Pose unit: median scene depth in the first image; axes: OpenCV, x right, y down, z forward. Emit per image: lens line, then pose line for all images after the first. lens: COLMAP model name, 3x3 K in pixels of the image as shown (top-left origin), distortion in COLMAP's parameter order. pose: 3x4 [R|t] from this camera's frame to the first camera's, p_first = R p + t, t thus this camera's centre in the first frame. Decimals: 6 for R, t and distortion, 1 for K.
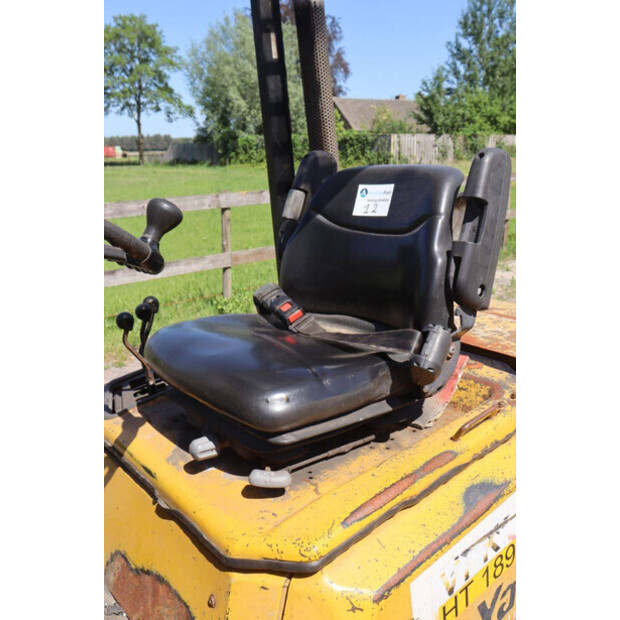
lens RADIAL K [[583.2, 0, 307.3], [0, 583.2, 304.2], [0, 0, 1]] dist [-0.144750, 0.203334]
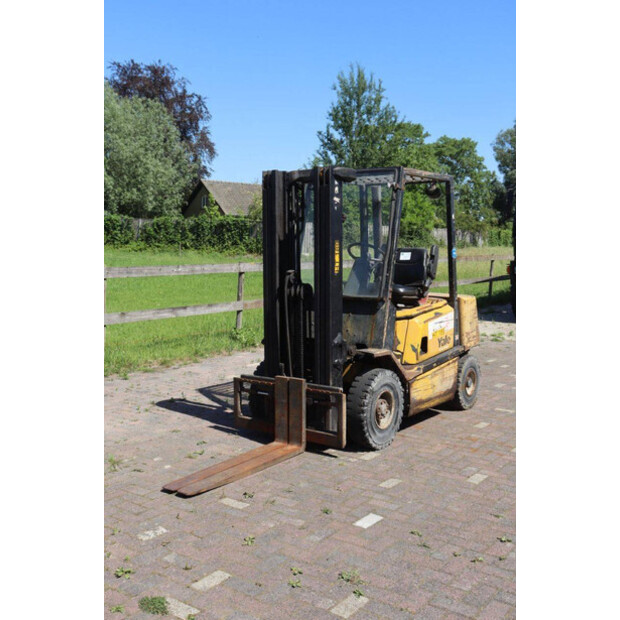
lens RADIAL K [[686.4, 0, 310.0], [0, 686.4, 310.0], [0, 0, 1]] dist [-0.028088, 0.007420]
pose [[0.970765, 0.015168, 0.239553, -0.050363], [0.021163, 0.988706, -0.148364, 0.026769], [-0.239098, 0.149096, 0.959480, -0.101865]]
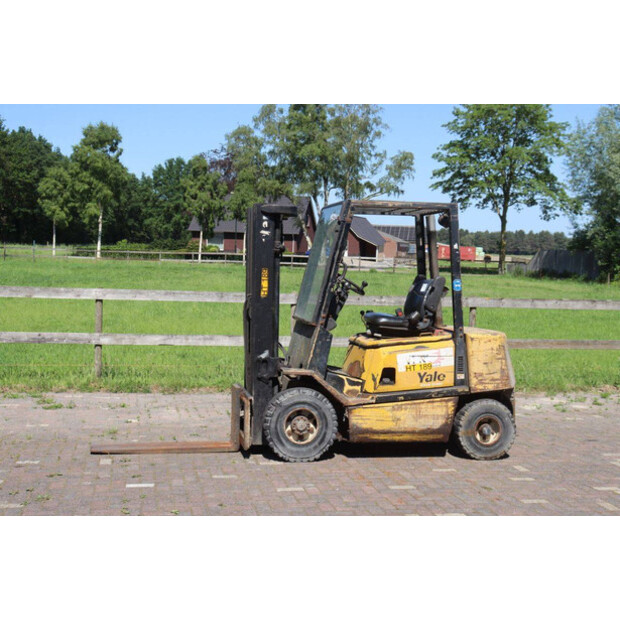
lens RADIAL K [[866.6, 0, 313.0], [0, 866.6, 307.8], [0, 0, 1]] dist [0.011259, 0.499495]
pose [[0.874454, 0.076284, -0.479073, 0.068073], [-0.170103, 0.973073, -0.155544, 0.029781], [0.454308, 0.217508, 0.863884, -0.131148]]
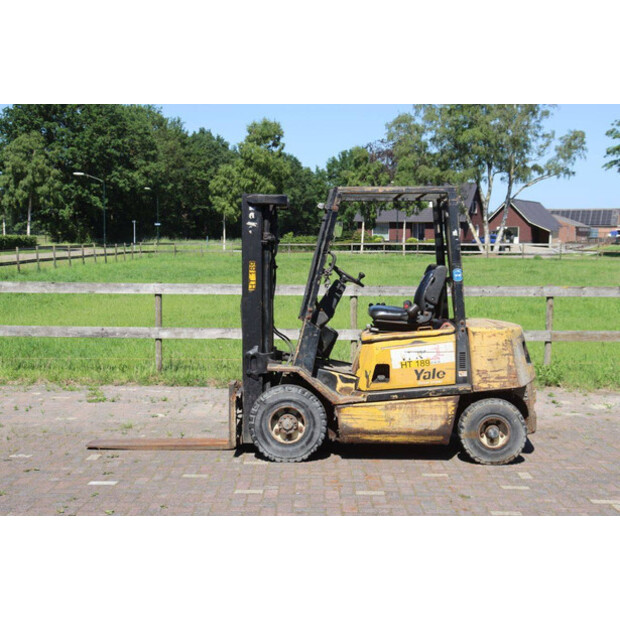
lens RADIAL K [[870.1, 0, 315.9], [0, 870.1, 306.8], [0, 0, 1]] dist [0.017441, 0.464567]
pose [[0.761430, 0.072900, -0.644135, 0.092941], [-0.185981, 0.976451, -0.109338, 0.021967], [0.620995, 0.203050, 0.757057, -0.106829]]
